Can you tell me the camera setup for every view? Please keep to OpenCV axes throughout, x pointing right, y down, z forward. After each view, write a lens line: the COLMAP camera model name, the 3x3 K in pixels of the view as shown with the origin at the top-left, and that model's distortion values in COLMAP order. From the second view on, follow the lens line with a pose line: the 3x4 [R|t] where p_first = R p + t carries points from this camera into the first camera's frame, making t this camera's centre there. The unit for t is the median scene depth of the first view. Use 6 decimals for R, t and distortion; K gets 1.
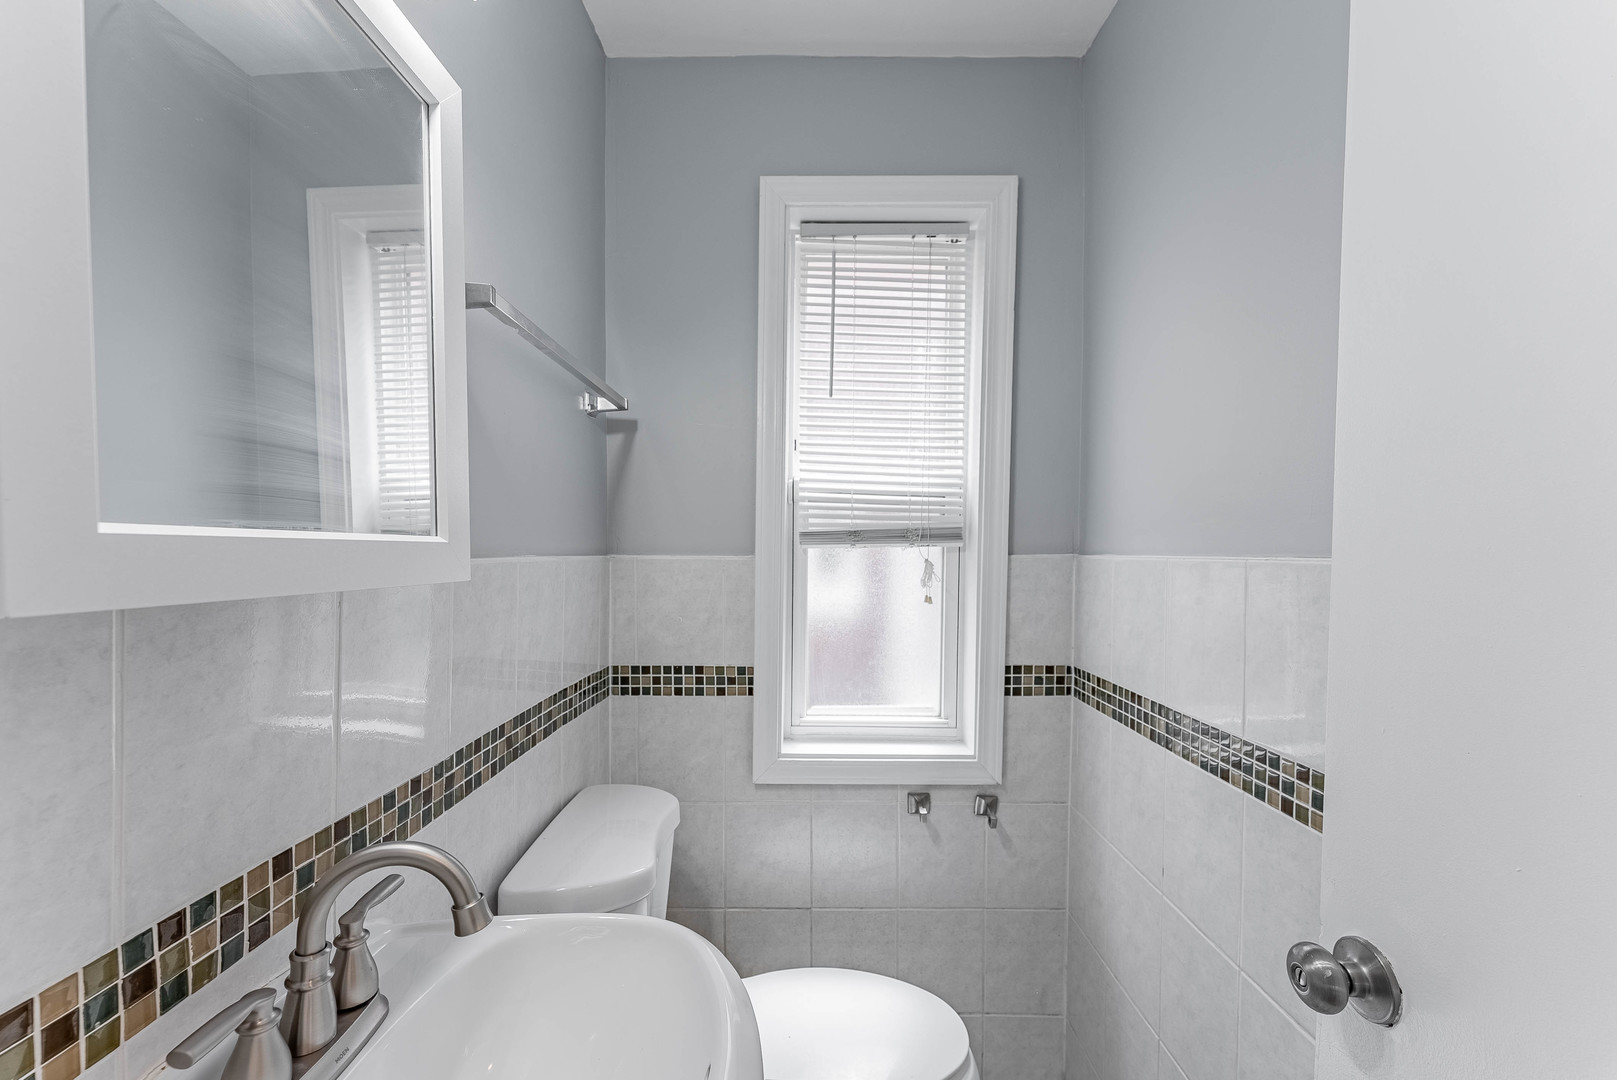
lens RADIAL K [[658.4, 0, 802.0], [0, 658.4, 572.4], [0, 0, 1]] dist [0.001361, -0.001072]
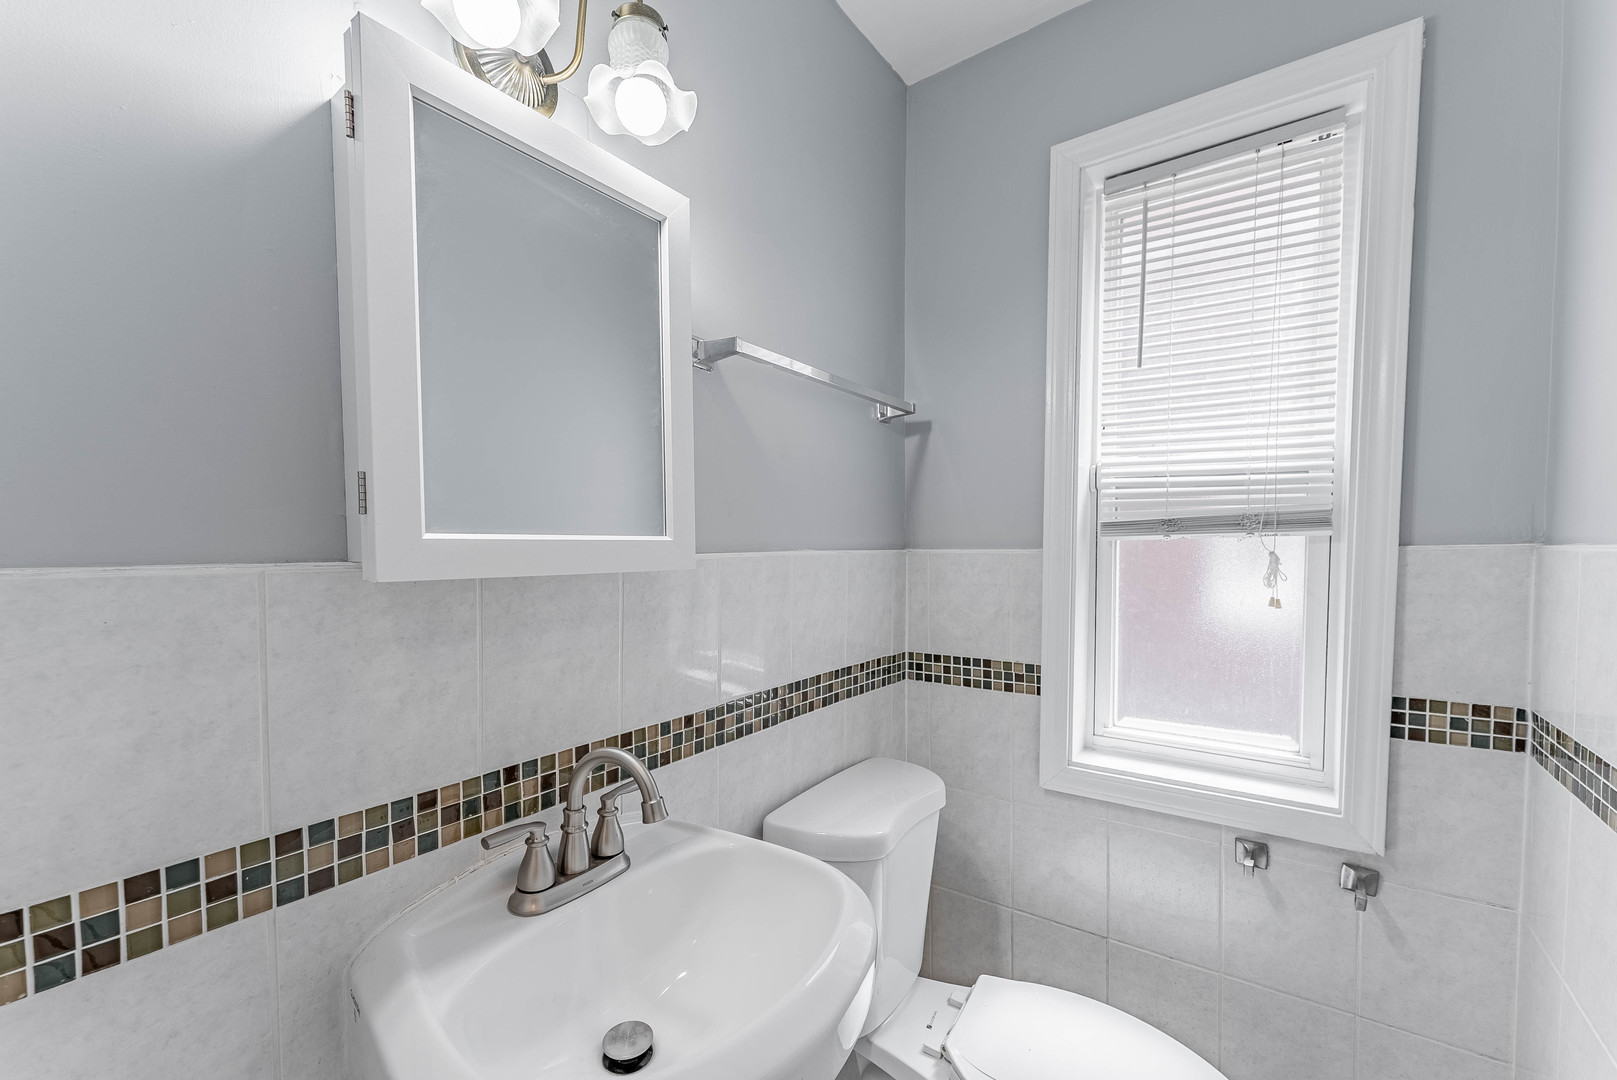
lens RADIAL K [[658.4, 0, 802.0], [0, 658.4, 572.4], [0, 0, 1]] dist [0.001361, -0.001072]
pose [[0.814472, 0.014084, -0.580031, 0.193743], [-0.009316, 0.999894, 0.011199, 0.001019], [0.580128, -0.003718, 0.814517, 0.021172]]
